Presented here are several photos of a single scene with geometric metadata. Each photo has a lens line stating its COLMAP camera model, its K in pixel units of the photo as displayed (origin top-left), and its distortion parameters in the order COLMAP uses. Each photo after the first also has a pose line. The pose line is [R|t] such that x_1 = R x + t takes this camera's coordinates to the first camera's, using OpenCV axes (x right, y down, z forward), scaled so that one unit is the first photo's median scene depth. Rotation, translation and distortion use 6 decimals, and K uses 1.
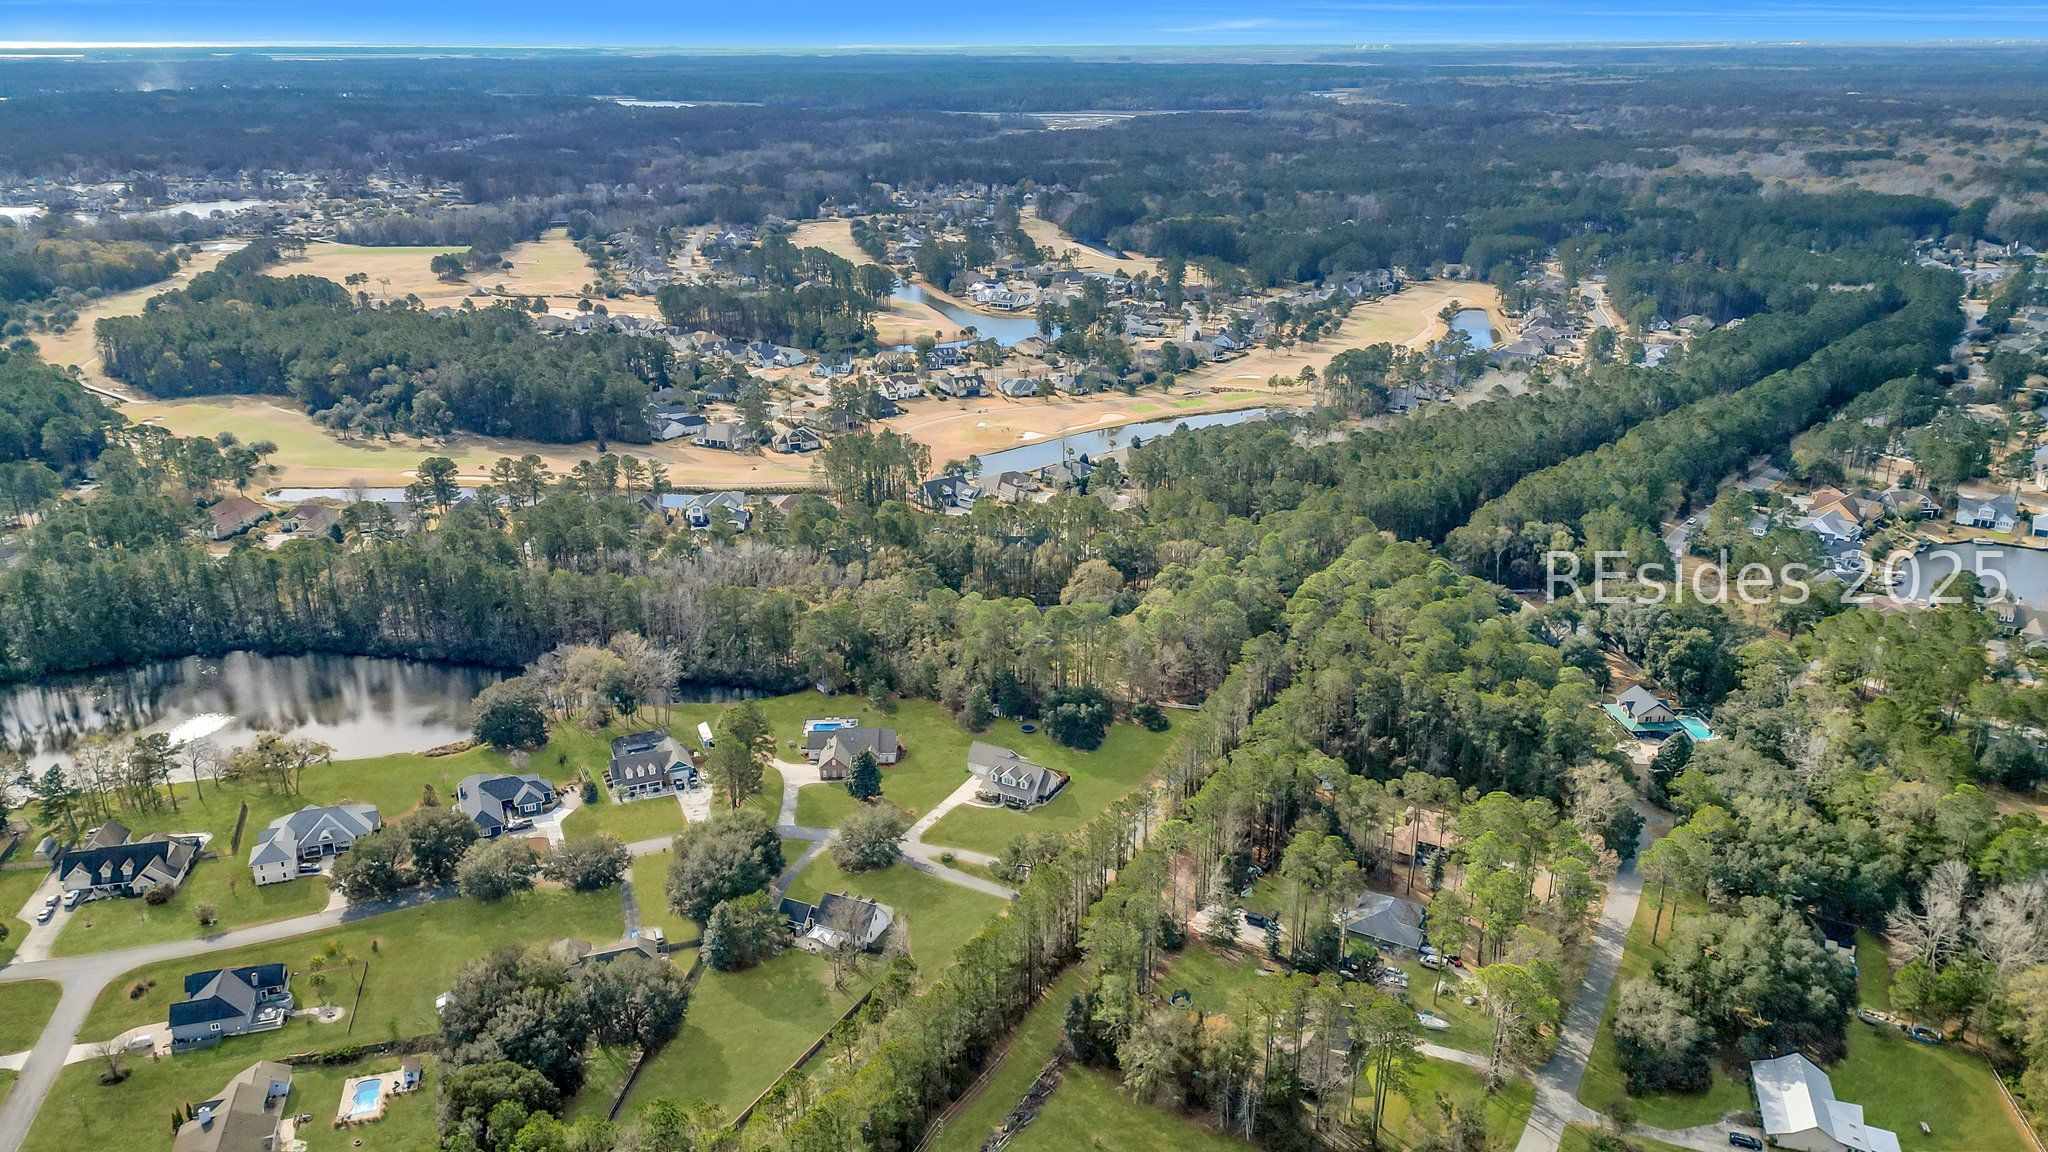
lens RADIAL K [[1398.1, 0, 1024.0], [0, 1398.1, 576.0], [0, 0, 1]] dist [0.074010, -0.087524]
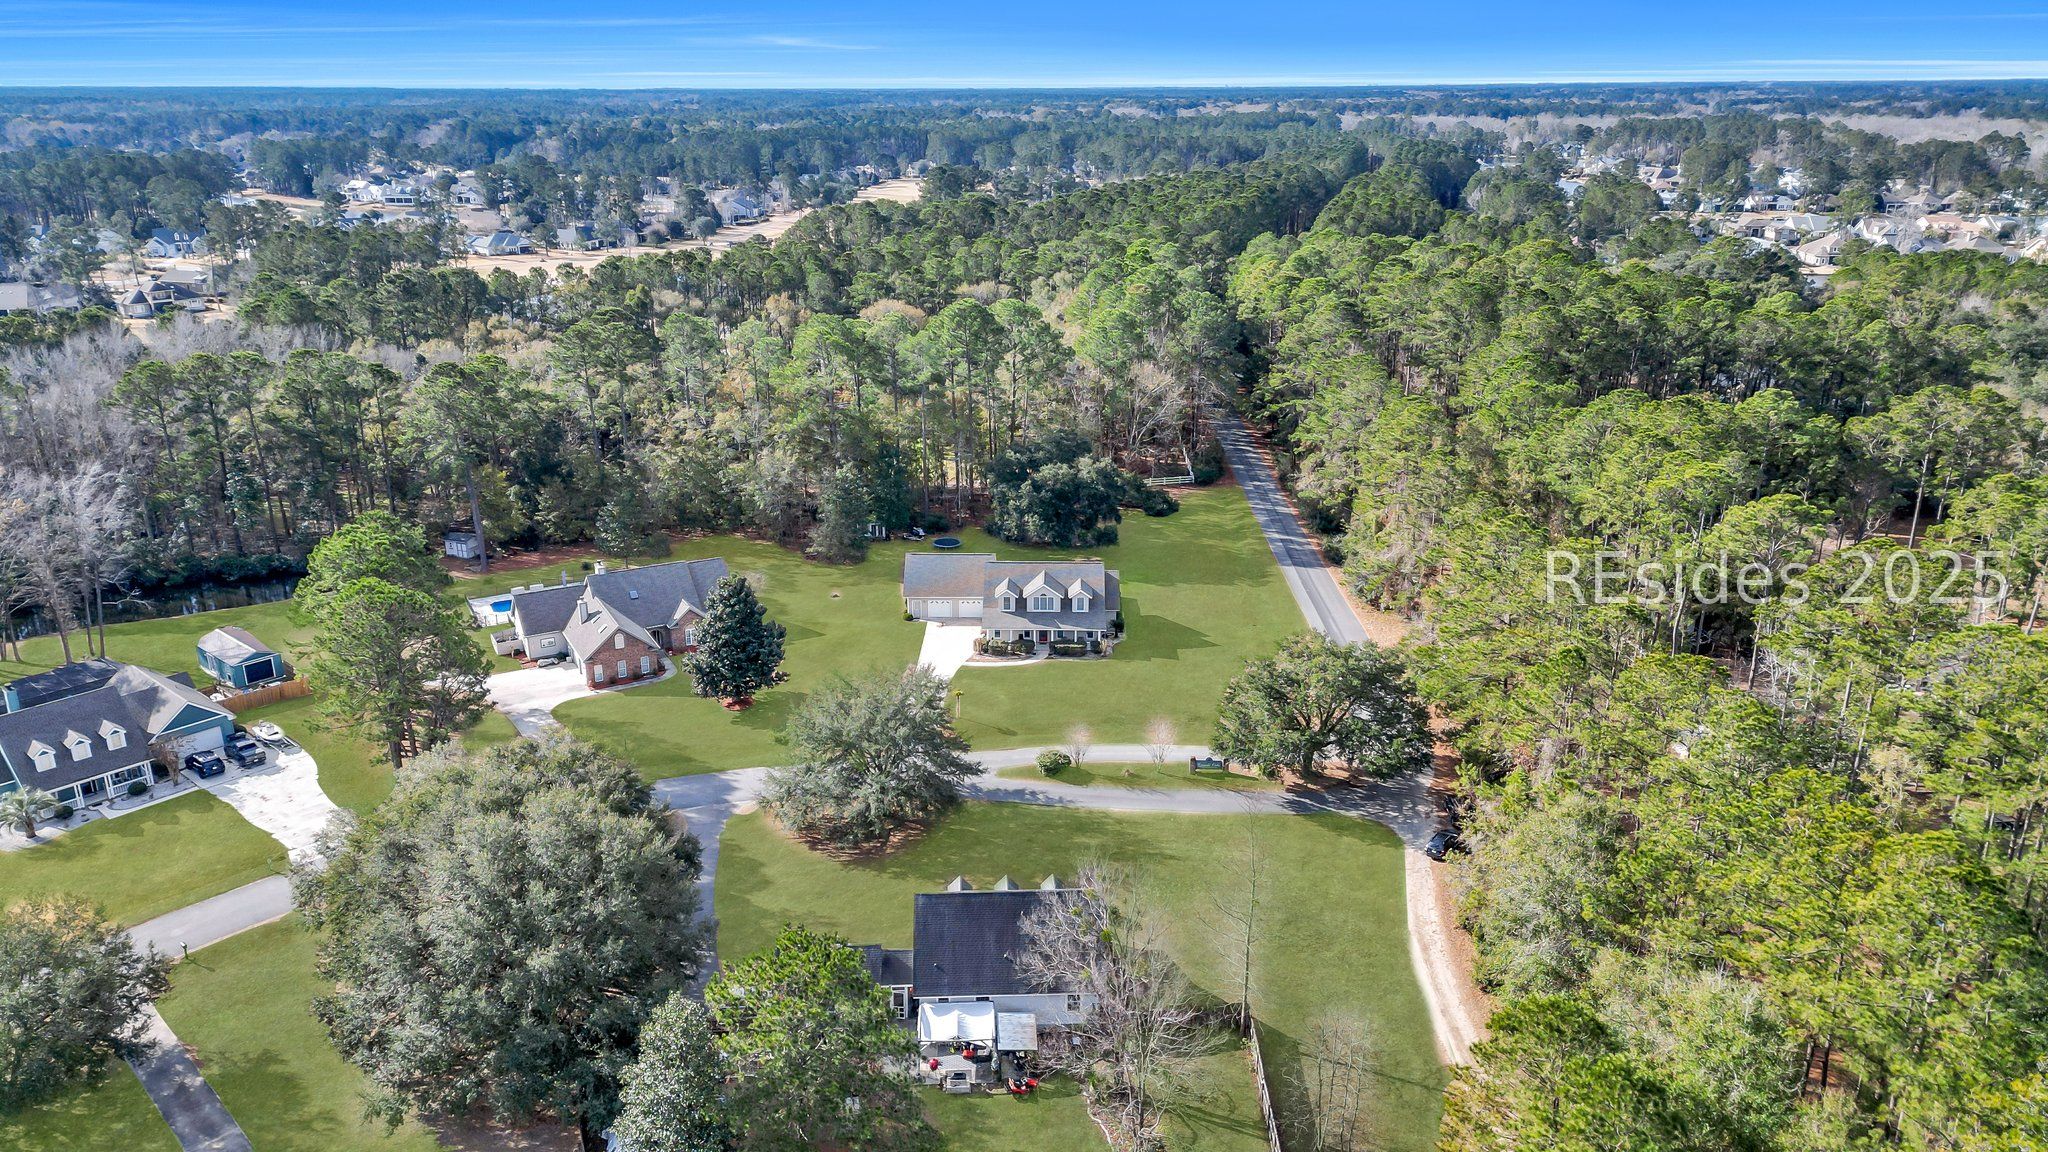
lens RADIAL K [[1398.1, 0, 1024.0], [0, 1398.1, 576.0], [0, 0, 1]] dist [0.074010, -0.087524]
pose [[0.896769, -0.148143, 0.416965, -0.202049], [0.151379, 0.988147, 0.025504, 0.123488], [-0.415801, 0.040248, 0.908565, 0.577285]]
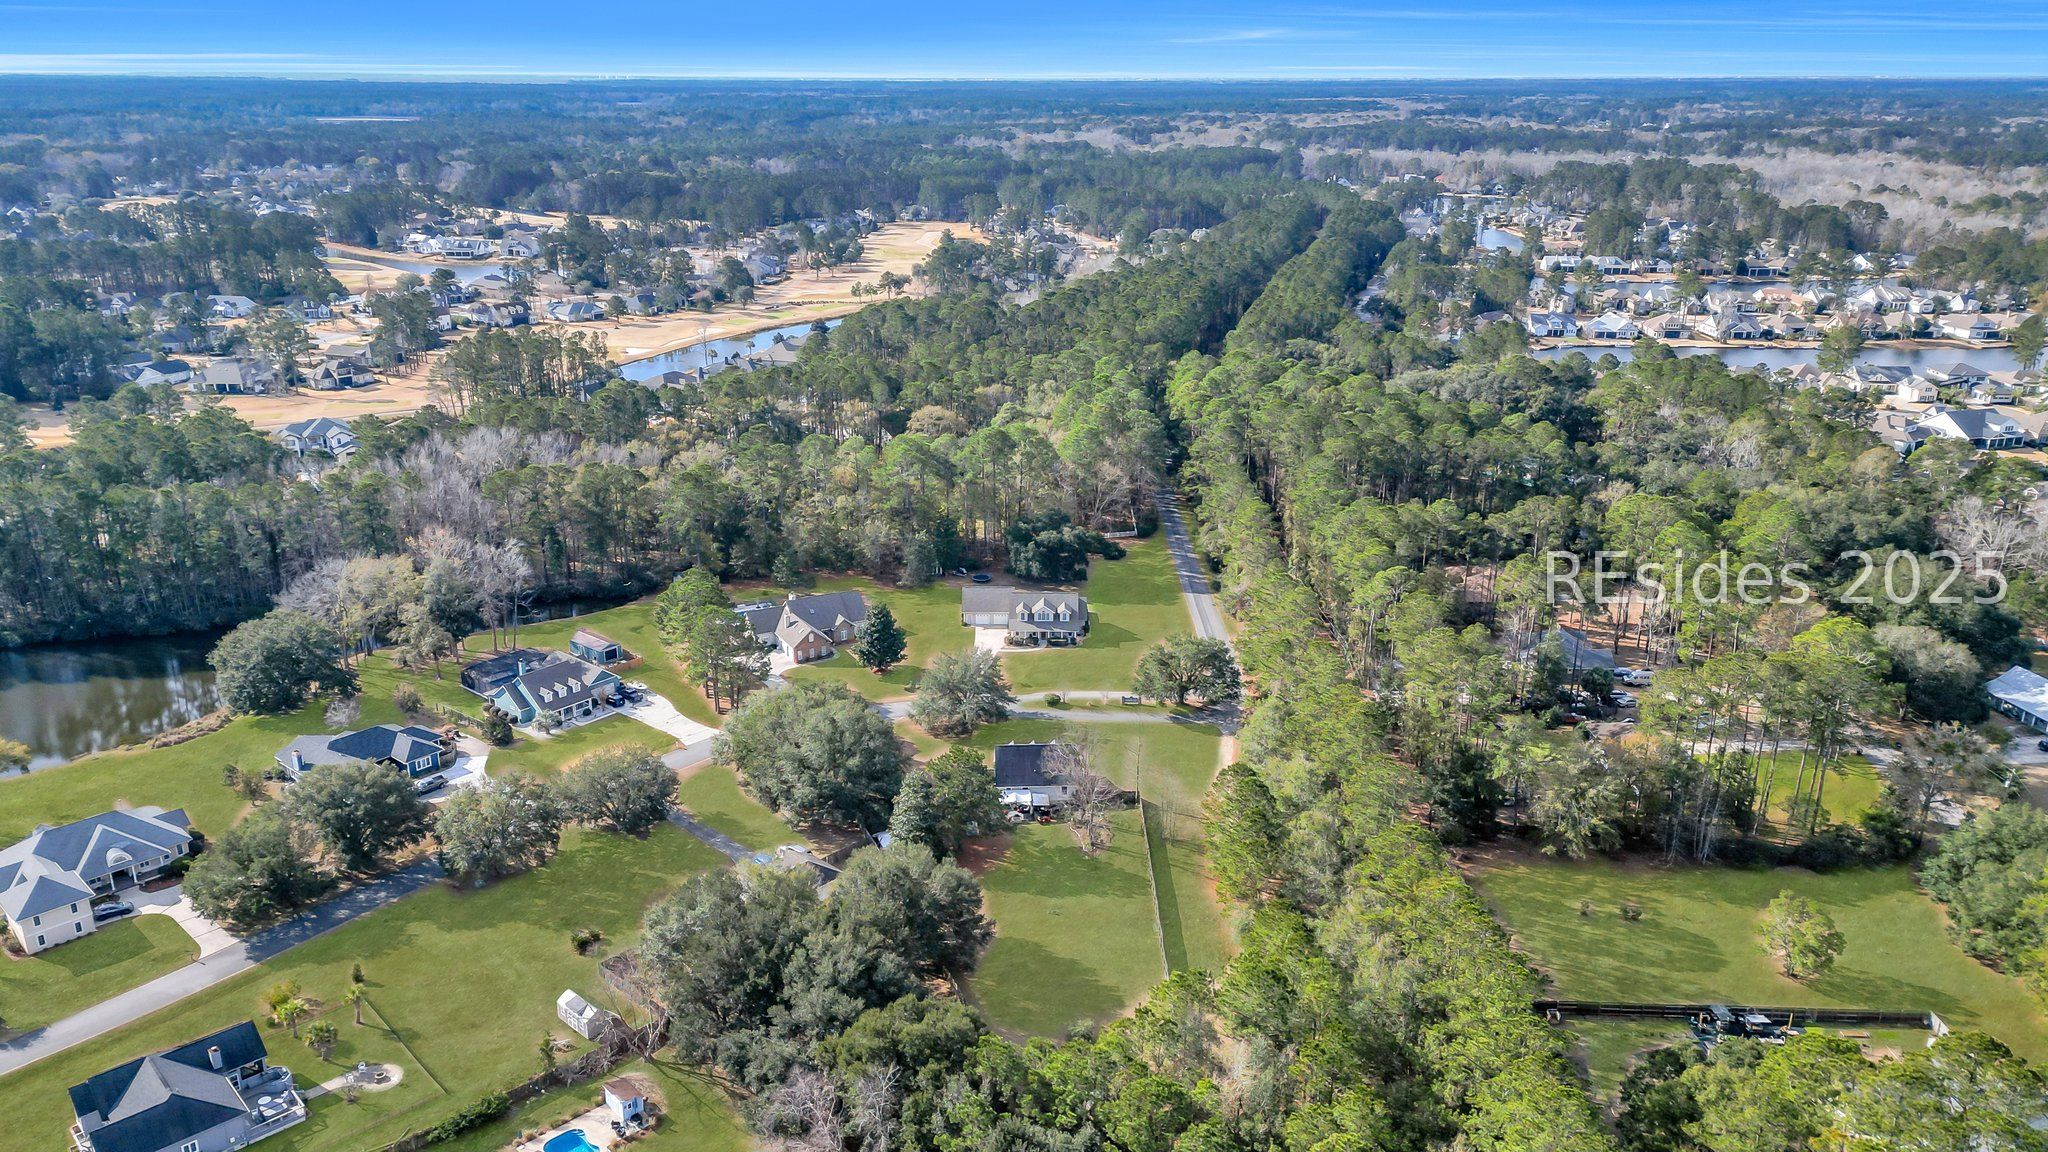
lens RADIAL K [[1398.1, 0, 1024.0], [0, 1398.1, 576.0], [0, 0, 1]] dist [0.074010, -0.087524]
pose [[0.889913, -0.147061, 0.431772, -0.360850], [0.150882, 0.988220, 0.025608, 0.099695], [-0.430452, 0.042357, 0.901619, 0.269441]]
